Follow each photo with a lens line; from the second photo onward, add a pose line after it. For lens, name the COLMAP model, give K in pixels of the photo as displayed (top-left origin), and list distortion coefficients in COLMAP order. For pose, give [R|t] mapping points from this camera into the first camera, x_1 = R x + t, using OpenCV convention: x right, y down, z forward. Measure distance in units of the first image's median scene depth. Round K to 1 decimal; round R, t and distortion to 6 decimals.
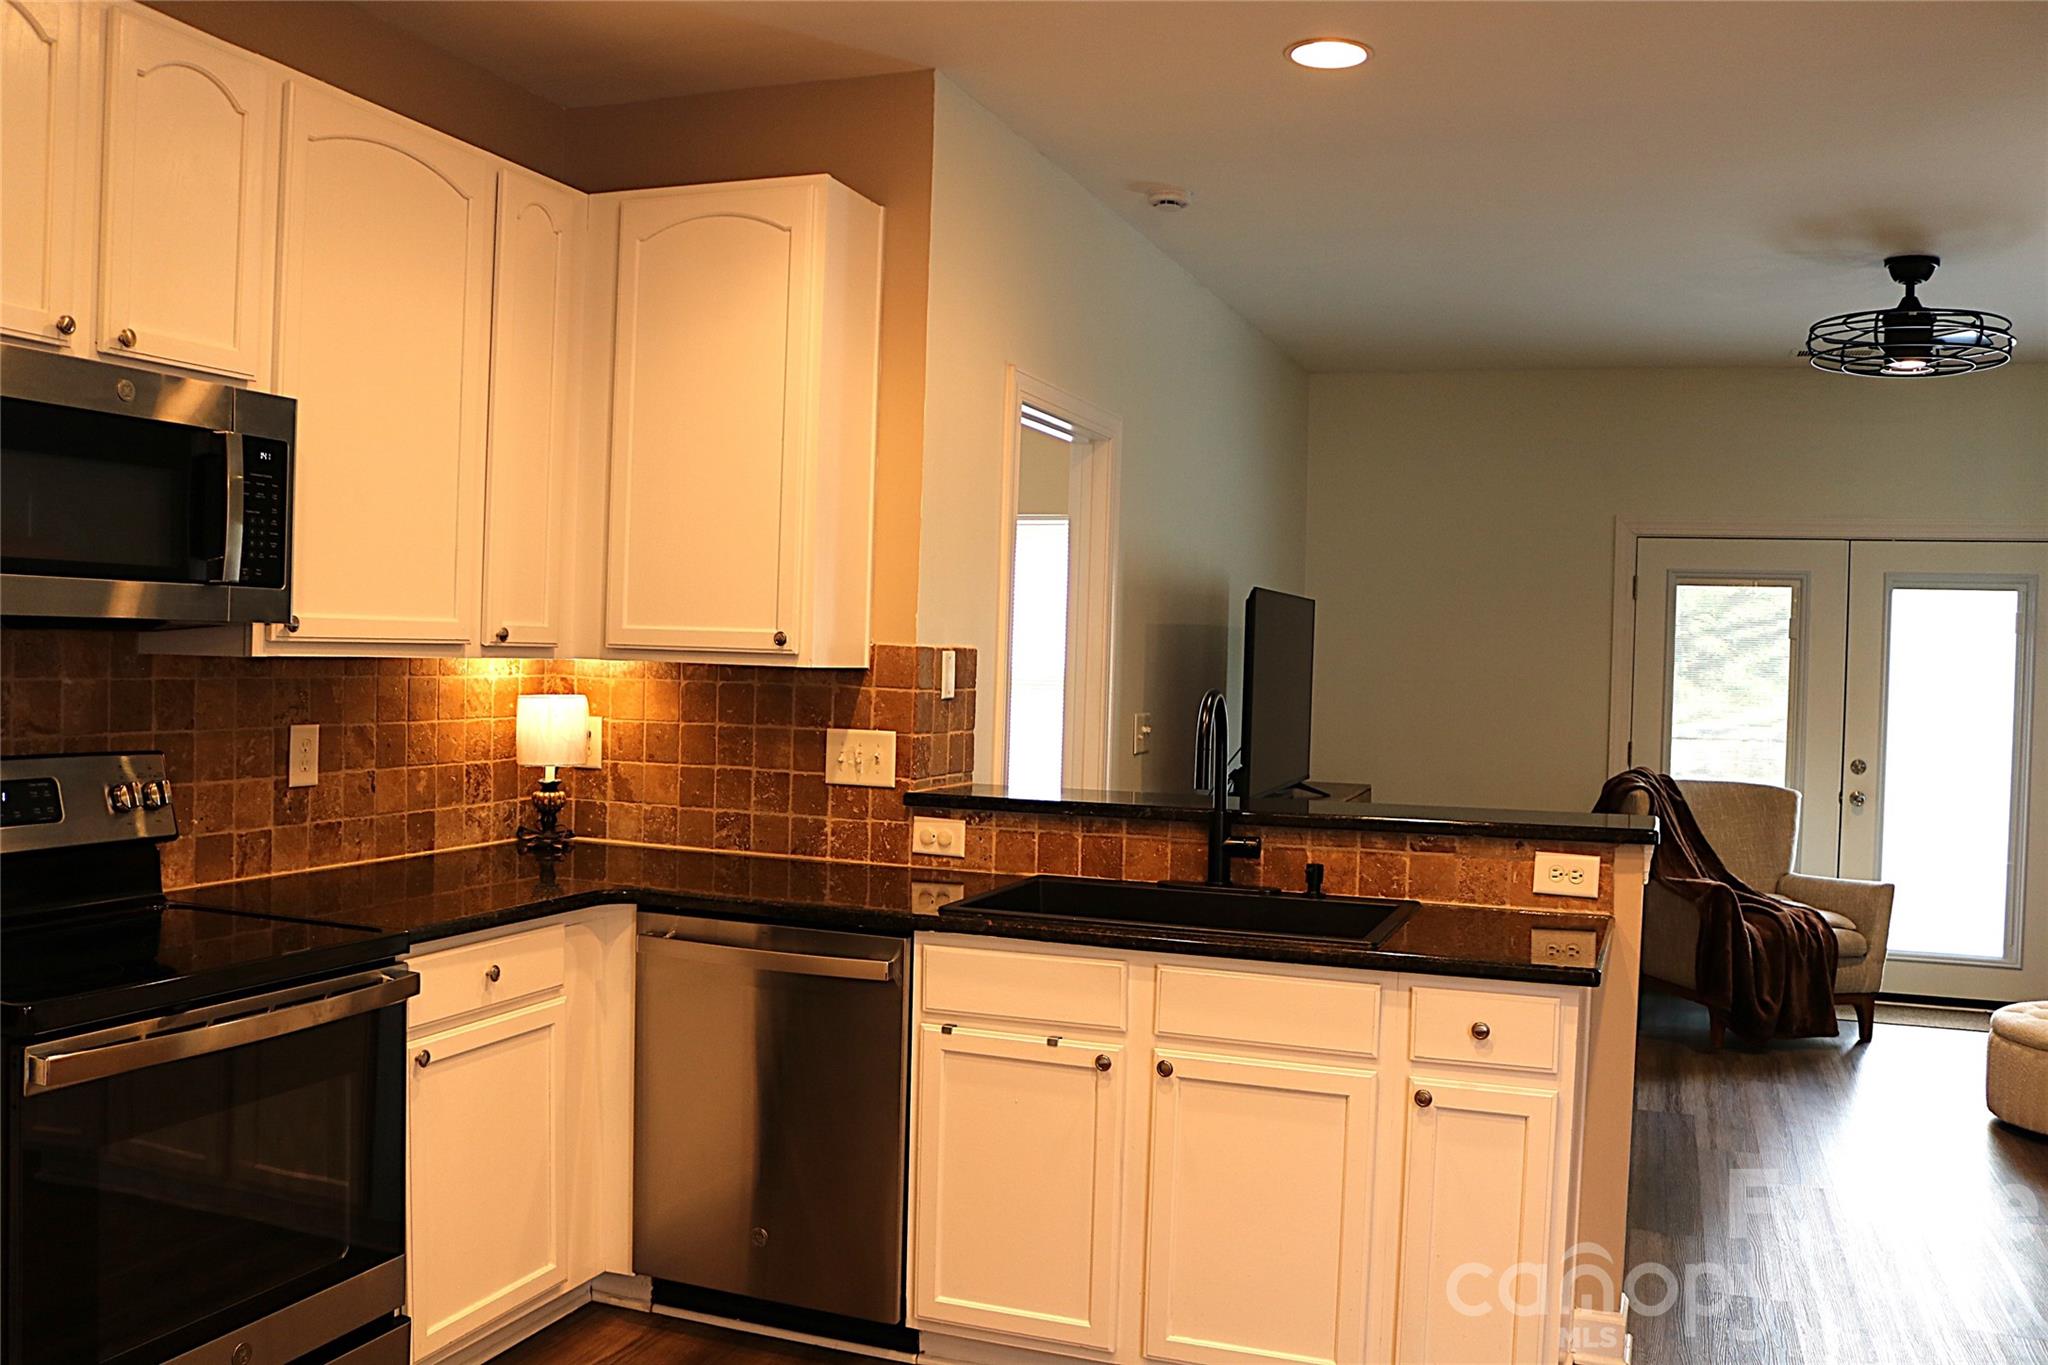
lens RADIAL K [[1709.7, 0, 1024.0], [0, 1709.7, 682.5], [0, 0, 1]] dist [-0.153293, 0.110737]
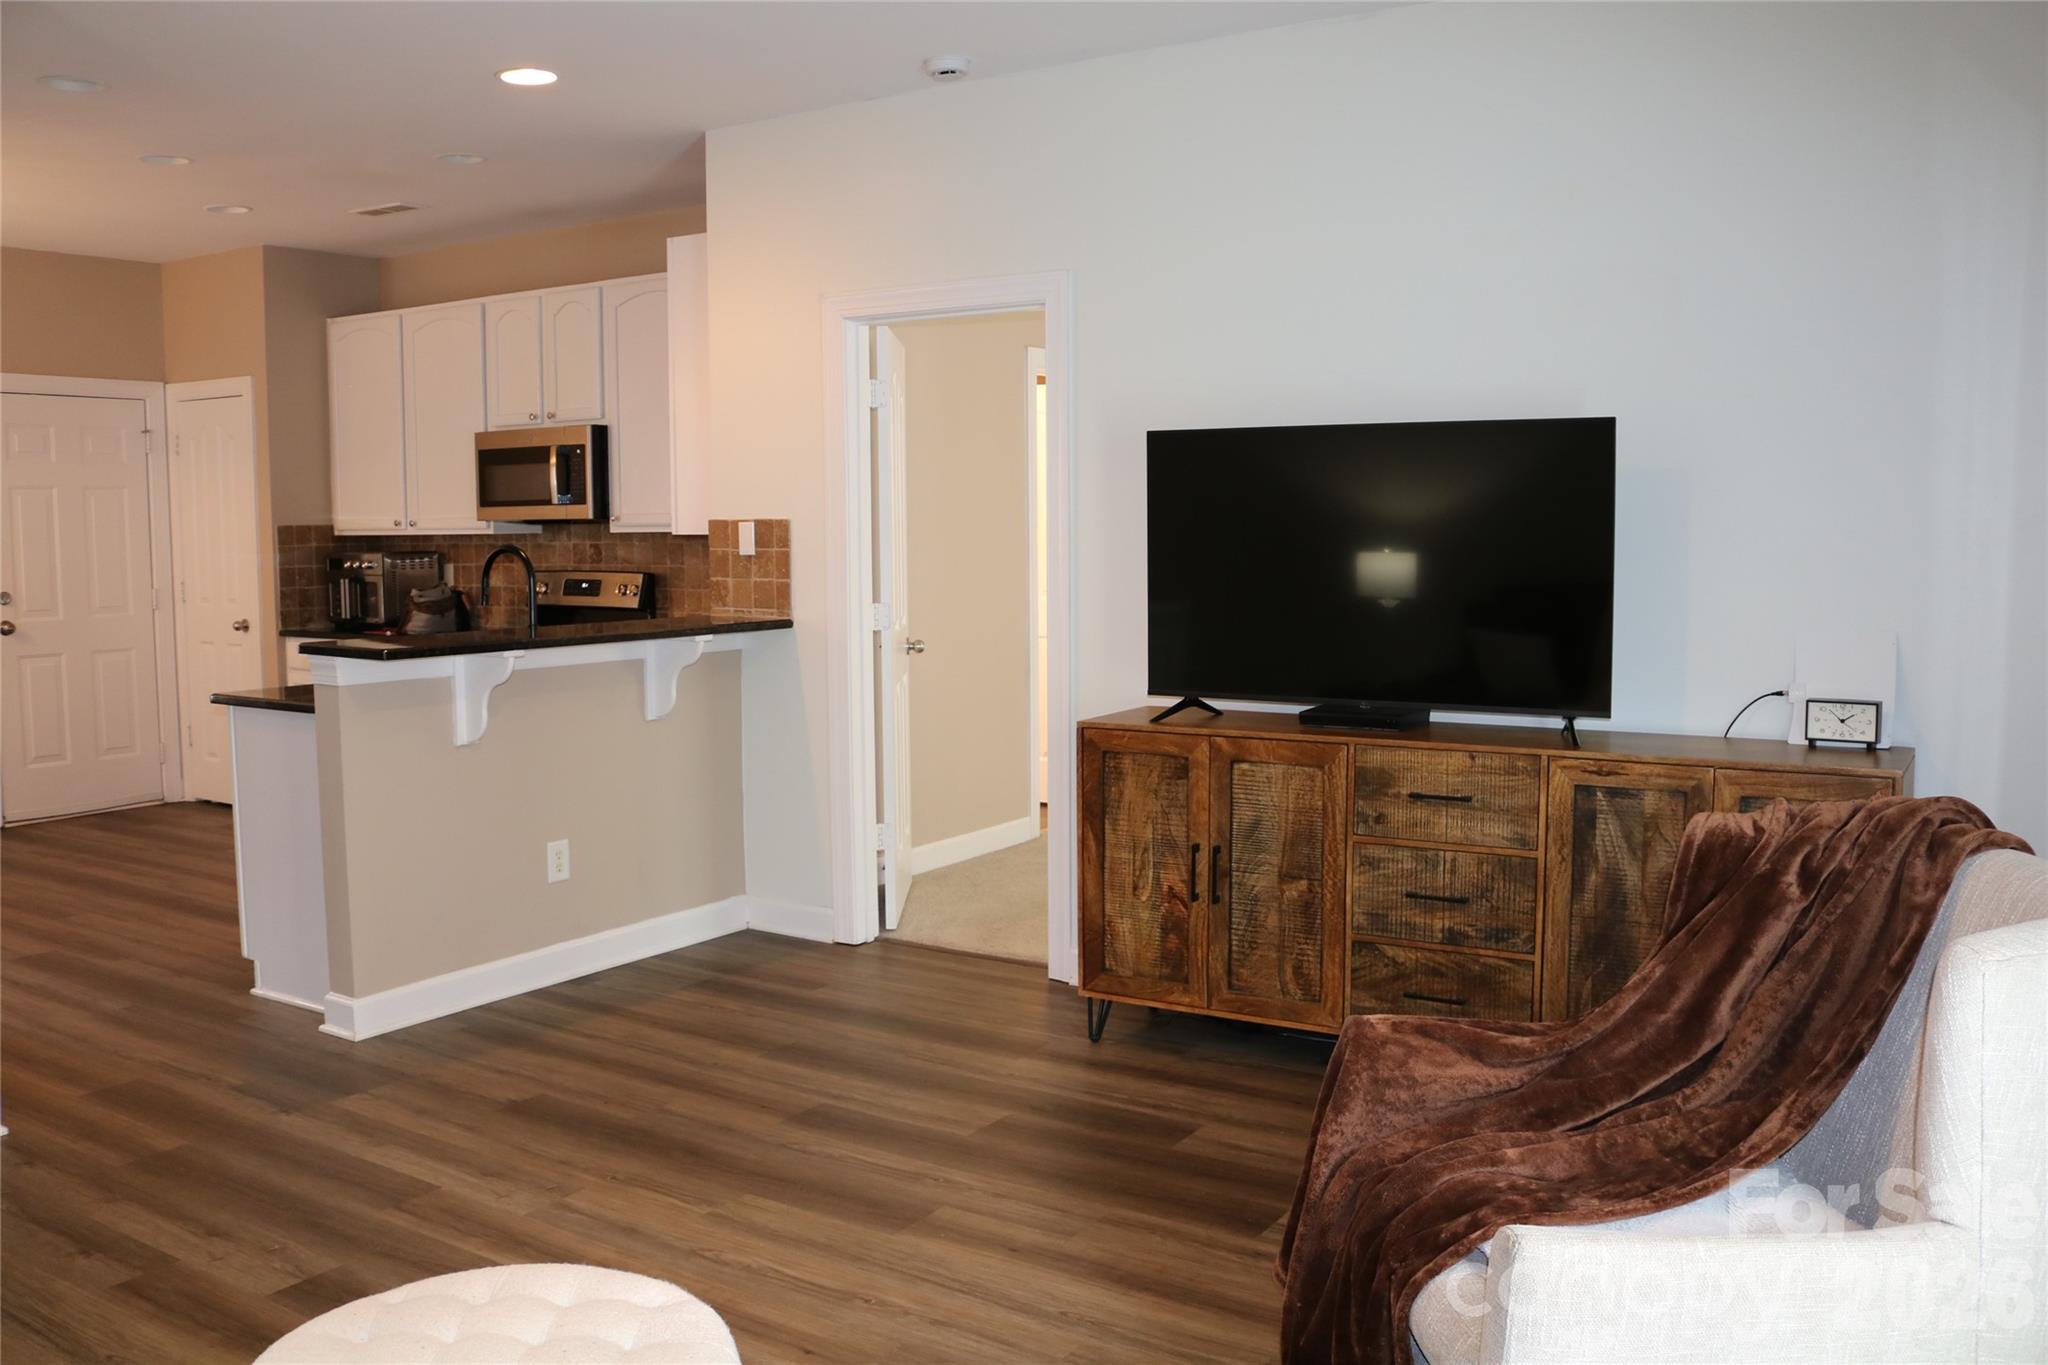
lens RADIAL K [[1709.7, 0, 1024.0], [0, 1709.7, 682.5], [0, 0, 1]] dist [-0.153293, 0.110737]
pose [[-0.219786, 0.068534, -0.973138, 1.397939], [-0.016681, 0.997119, 0.073991, 0.006996], [0.975405, 0.032495, -0.218010, 1.649853]]
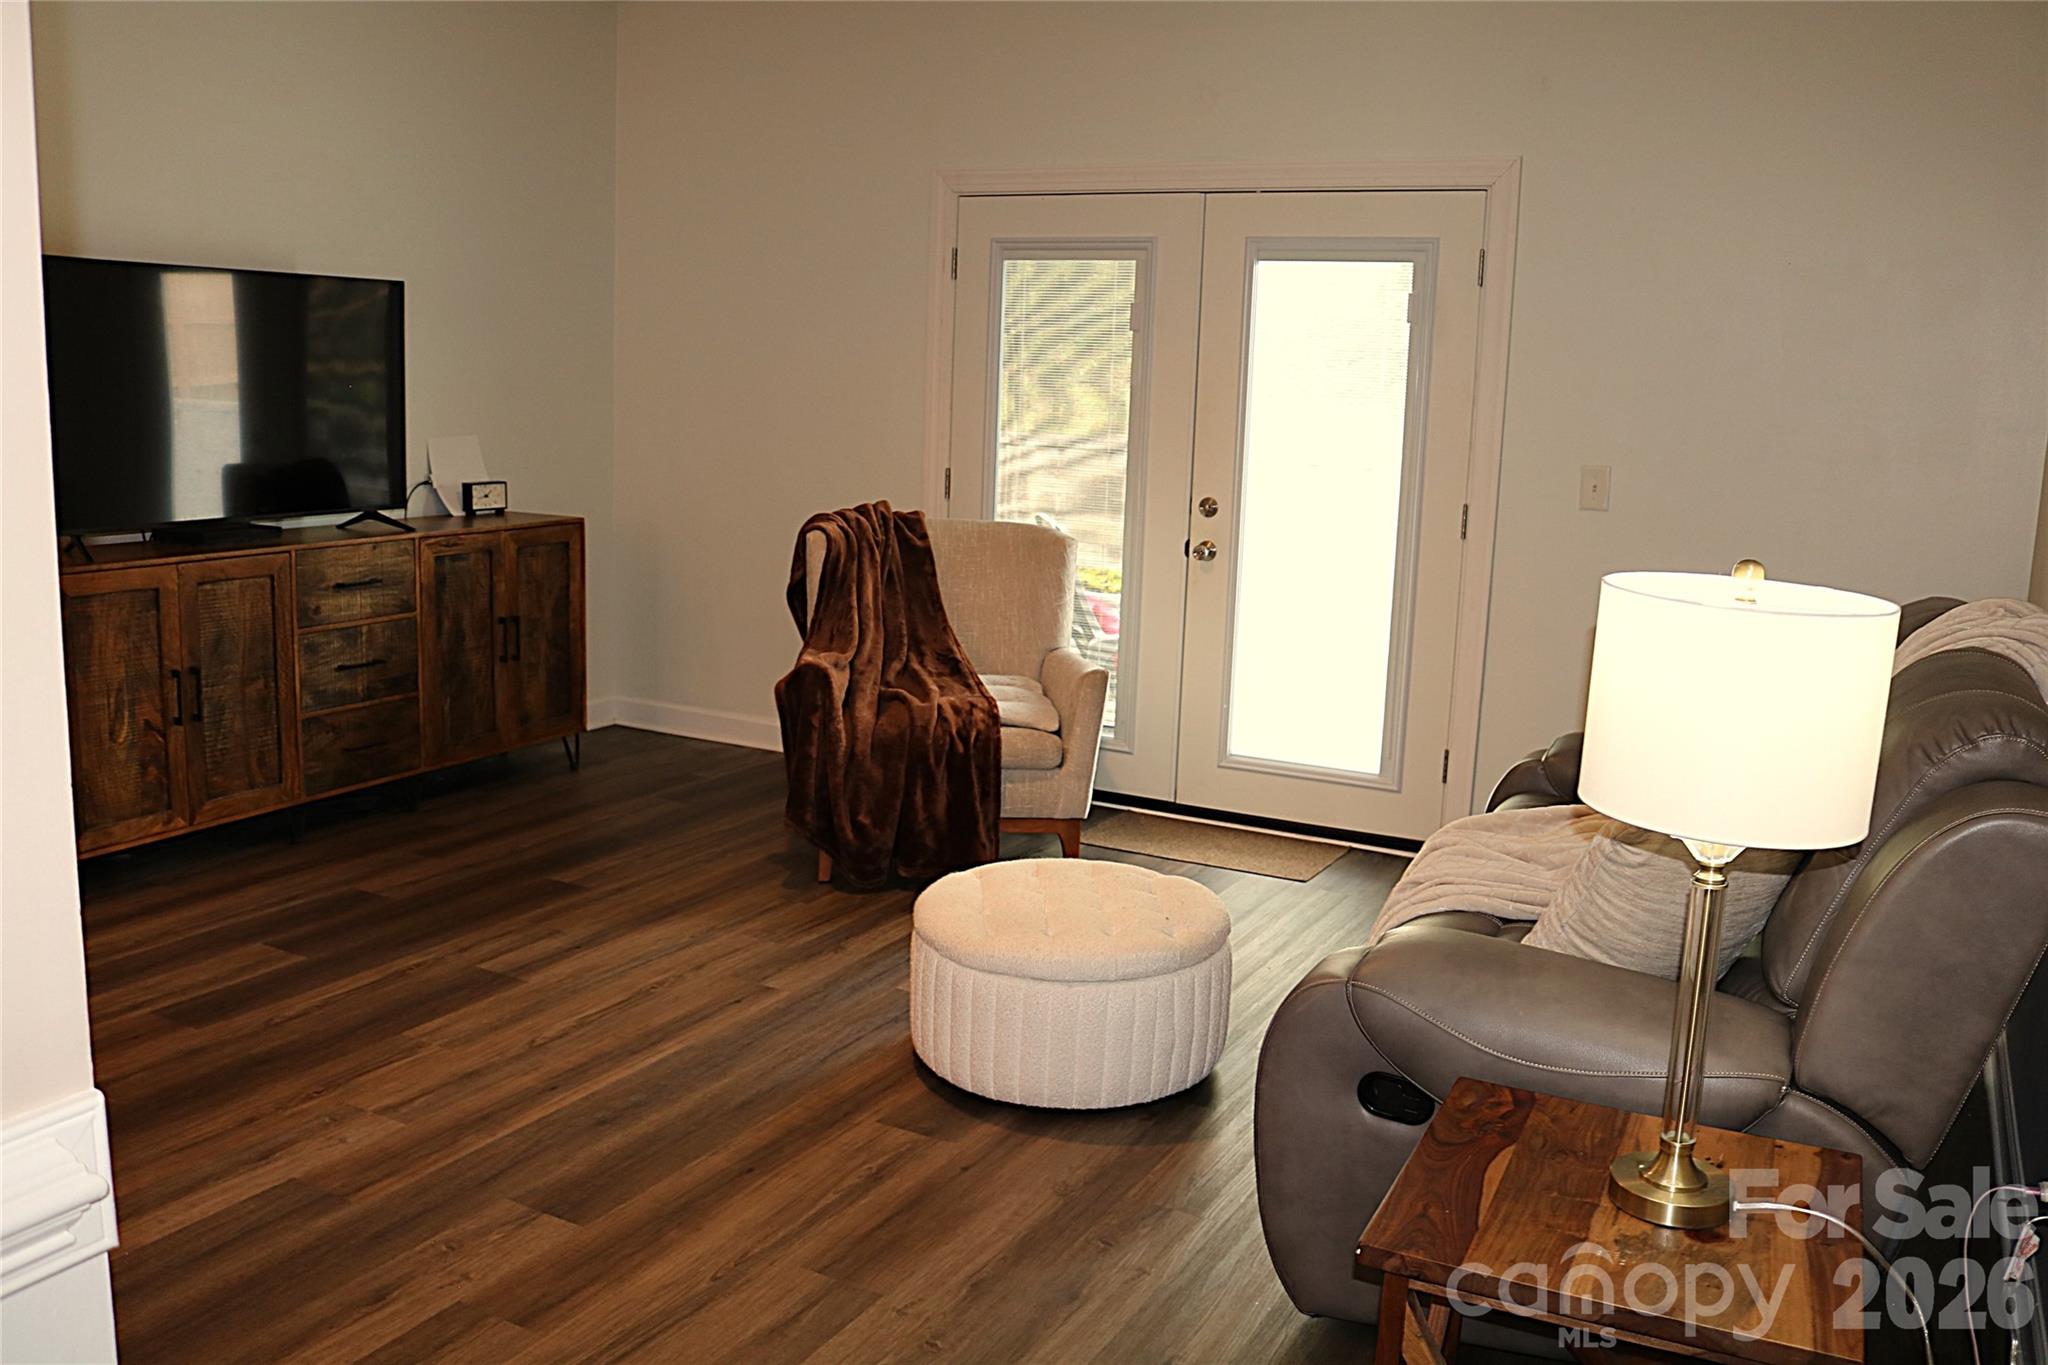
lens RADIAL K [[1709.7, 0, 1024.0], [0, 1709.7, 682.5], [0, 0, 1]] dist [-0.153293, 0.110737]
pose [[0.991781, 0.030700, -0.124212, 0.989469], [-0.011196, 0.987887, 0.154770, 0.022380], [0.127459, -0.152107, 0.980111, 0.457326]]
